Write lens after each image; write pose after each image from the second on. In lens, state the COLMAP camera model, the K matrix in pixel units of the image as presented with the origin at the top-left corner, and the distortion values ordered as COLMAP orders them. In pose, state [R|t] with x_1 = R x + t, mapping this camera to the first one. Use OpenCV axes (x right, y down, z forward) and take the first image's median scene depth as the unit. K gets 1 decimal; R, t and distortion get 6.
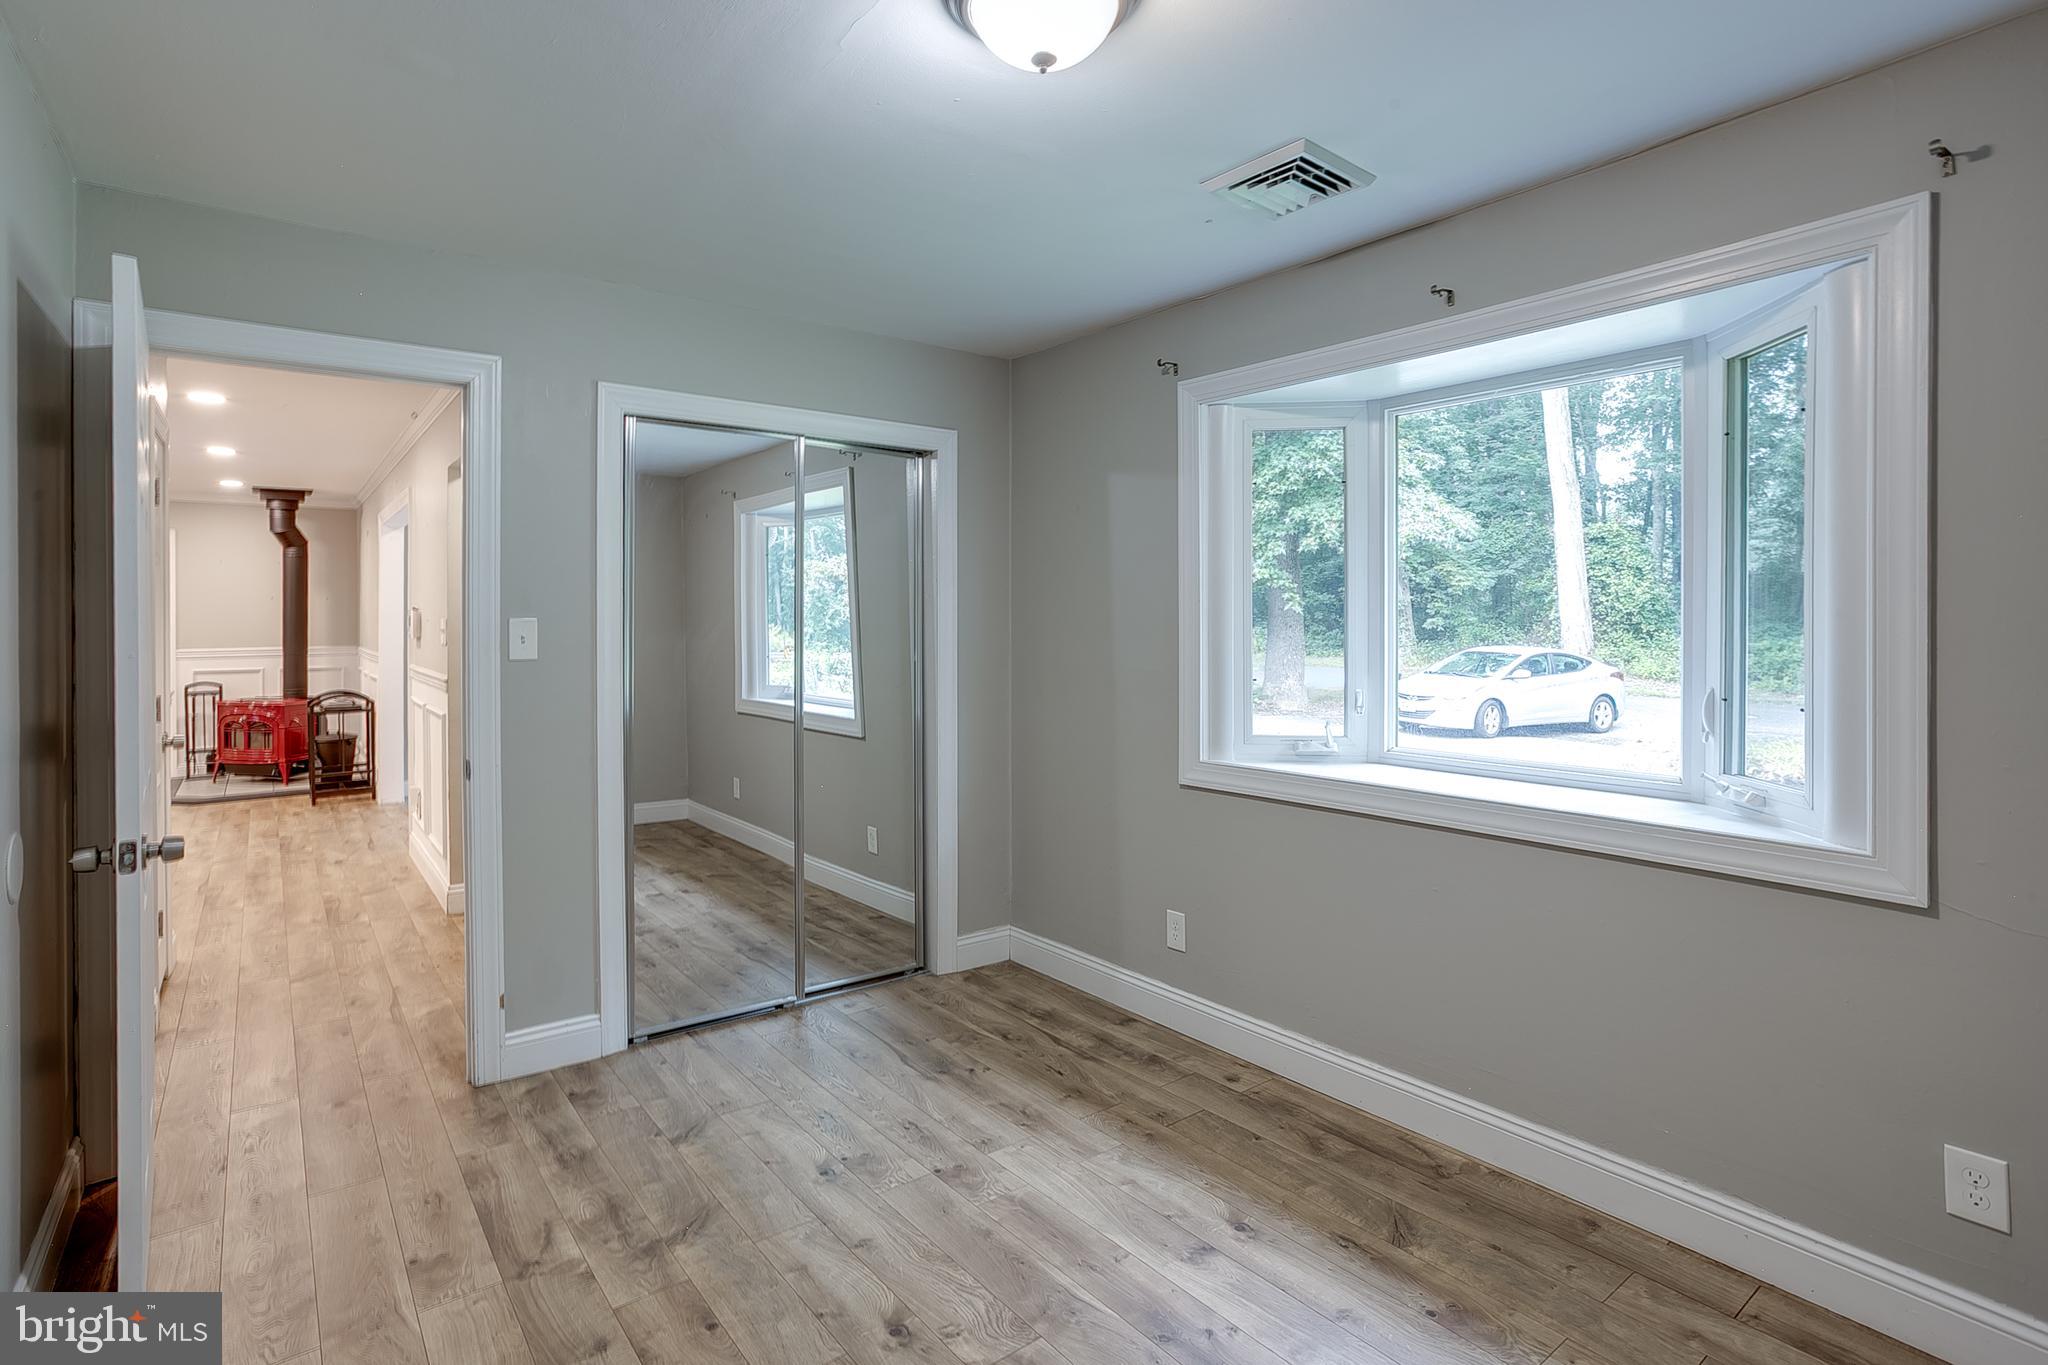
lens RADIAL K [[1106.3, 0, 990.3], [0, 1106.3, 633.0], [0, 0, 1]] dist [-0.007168, 0.003729]
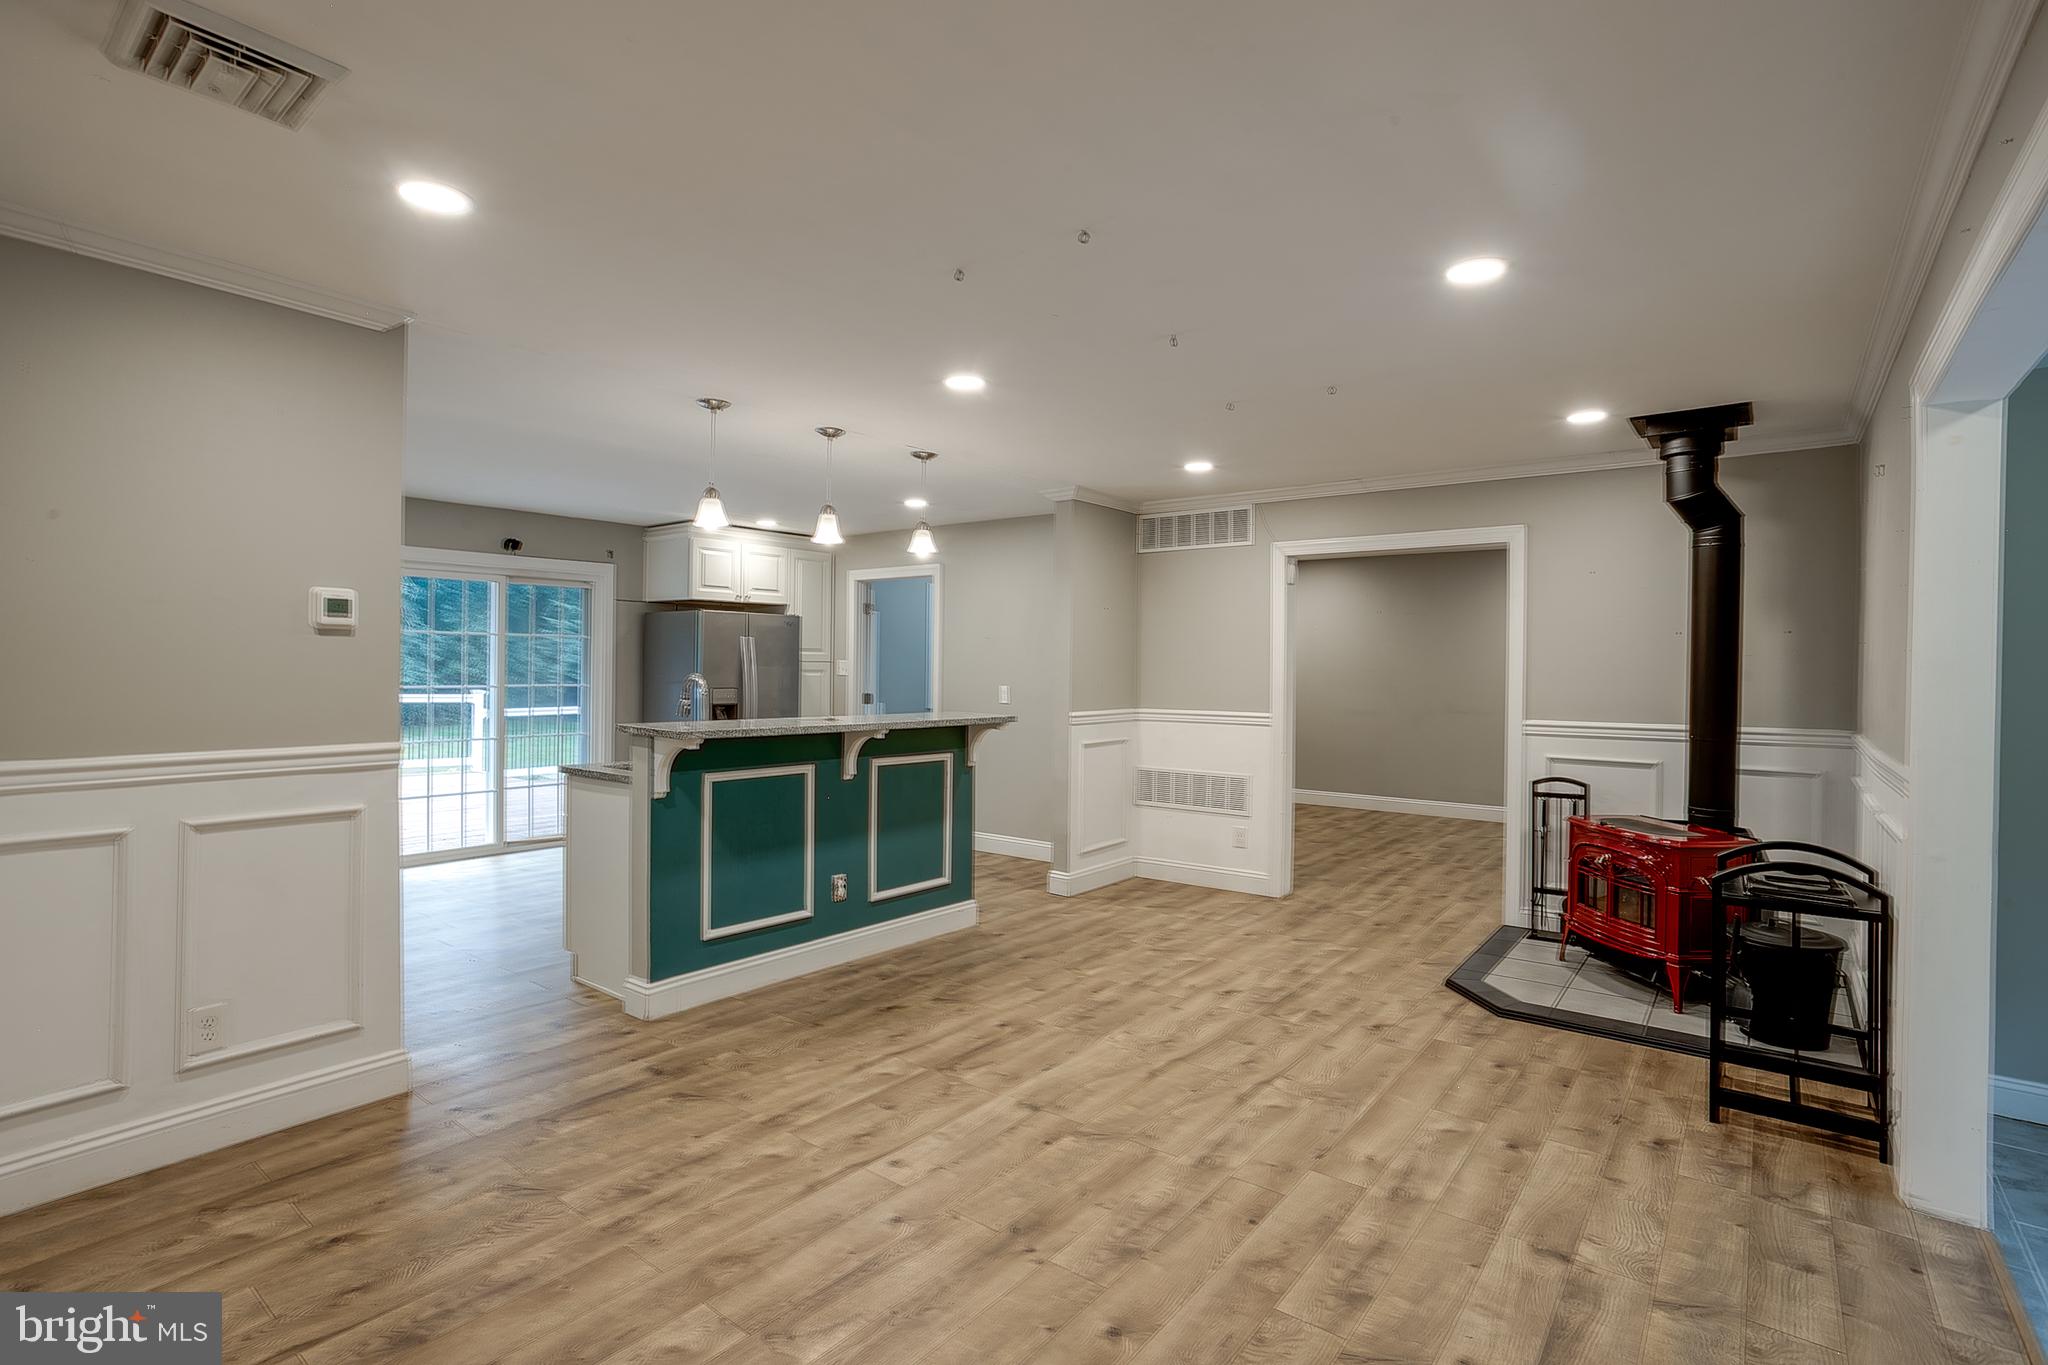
lens RADIAL K [[987.3, 0, 994.9], [0, 987.3, 667.6], [0, 0, 1]] dist [-0.051910, 0.020277]
pose [[0.304520, 0.006411, -0.952484, -0.310427], [-0.013033, 0.999912, 0.002563, -0.011199], [0.952417, 0.011633, 0.304577, 0.553380]]
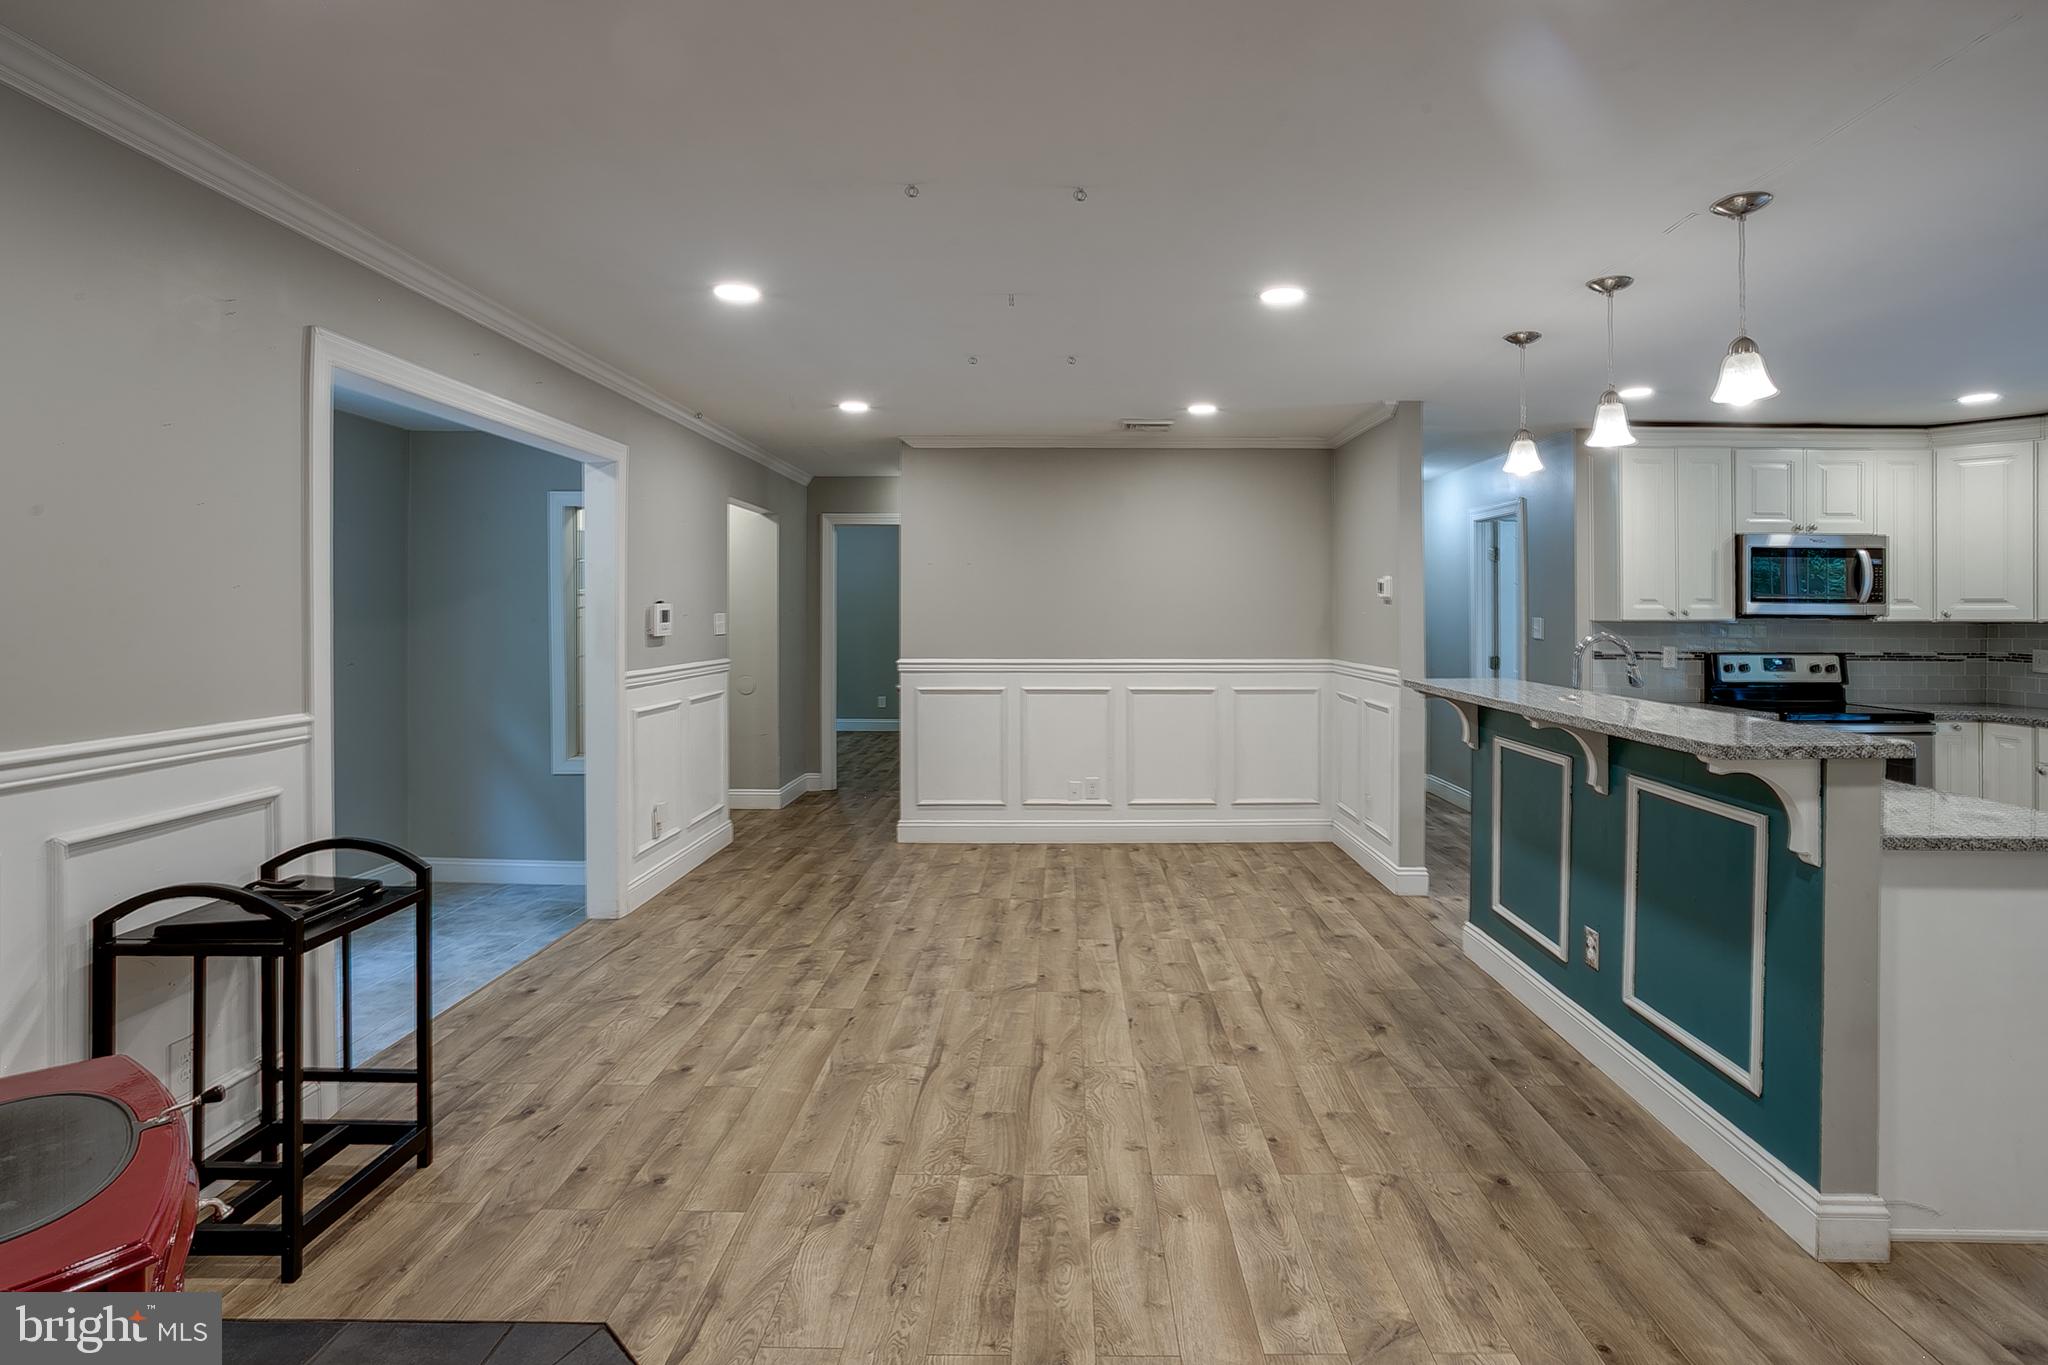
lens RADIAL K [[1016.5, 0, 1079.1], [0, 1016.5, 603.8], [0, 0, 1]] dist [-0.031125, 0.004793]
pose [[-0.844174, -0.000004, 0.536070, -0.832734], [-0.003961, 0.999973, -0.006230, -0.013678], [-0.536055, -0.007383, -0.844151, 1.010505]]
